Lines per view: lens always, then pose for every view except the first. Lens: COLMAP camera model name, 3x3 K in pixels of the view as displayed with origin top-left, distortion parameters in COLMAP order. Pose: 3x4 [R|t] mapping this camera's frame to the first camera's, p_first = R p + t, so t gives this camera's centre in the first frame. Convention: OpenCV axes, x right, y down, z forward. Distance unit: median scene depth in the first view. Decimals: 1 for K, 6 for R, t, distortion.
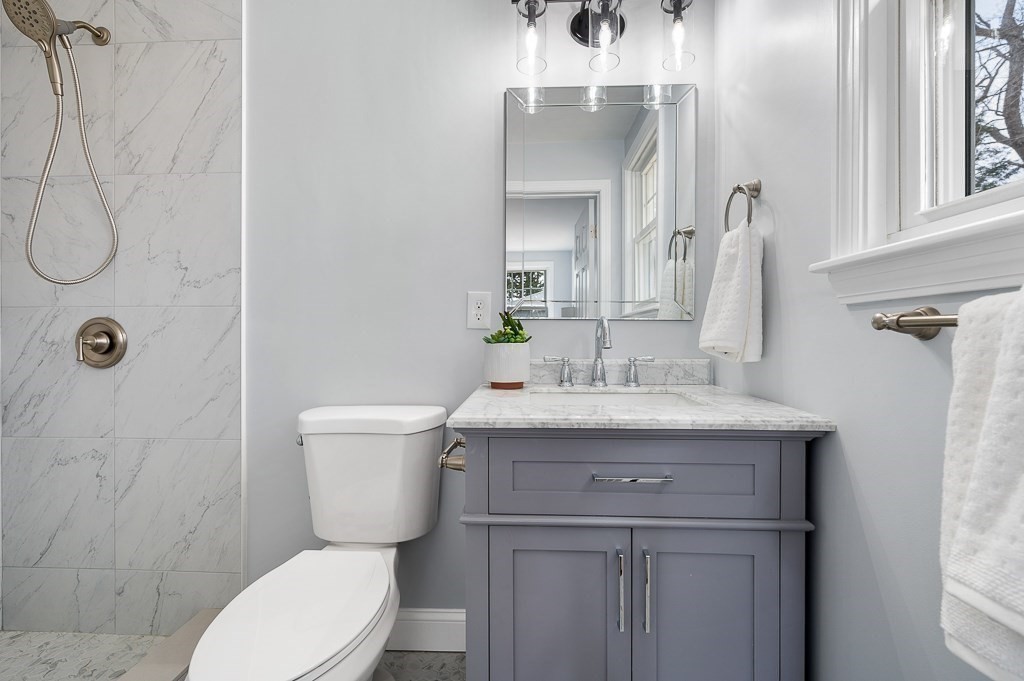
lens RADIAL K [[425.2, 0, 509.6], [0, 425.2, 337.7], [0, 0, 1]] dist [0.000470, 0.000031]
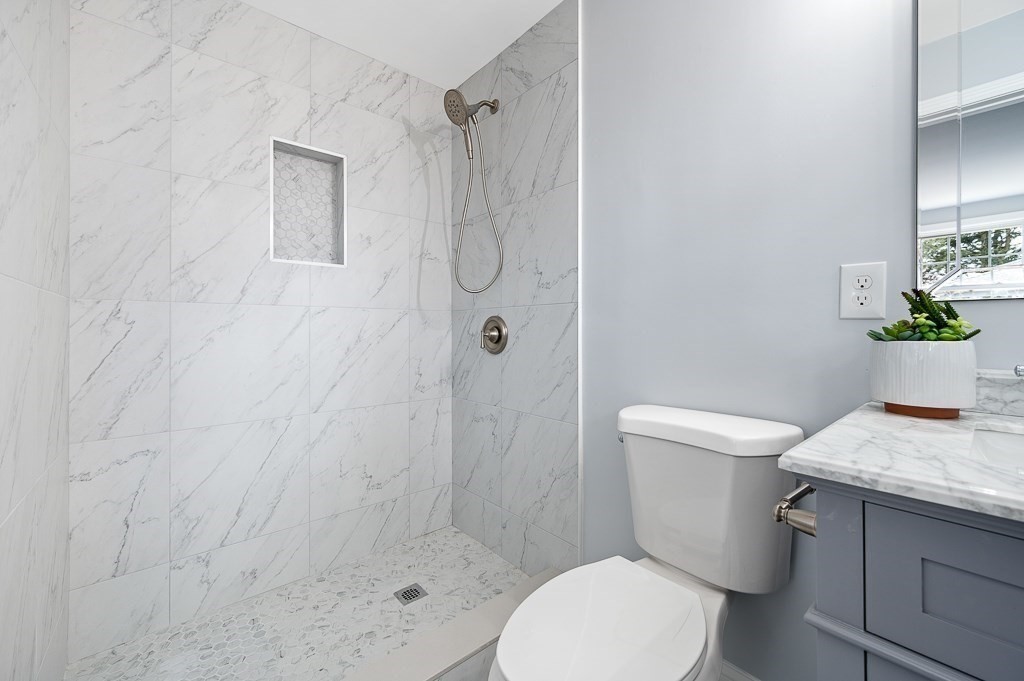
lens RADIAL K [[411.0, 0, 513.3], [0, 411.0, 328.6], [0, 0, 1]] dist [0.002058, -0.000243]
pose [[0.689273, -0.003439, -0.724494, 0.018217], [-0.001565, 0.999979, -0.006236, -0.000354], [0.724500, 0.005433, 0.689253, 0.153082]]
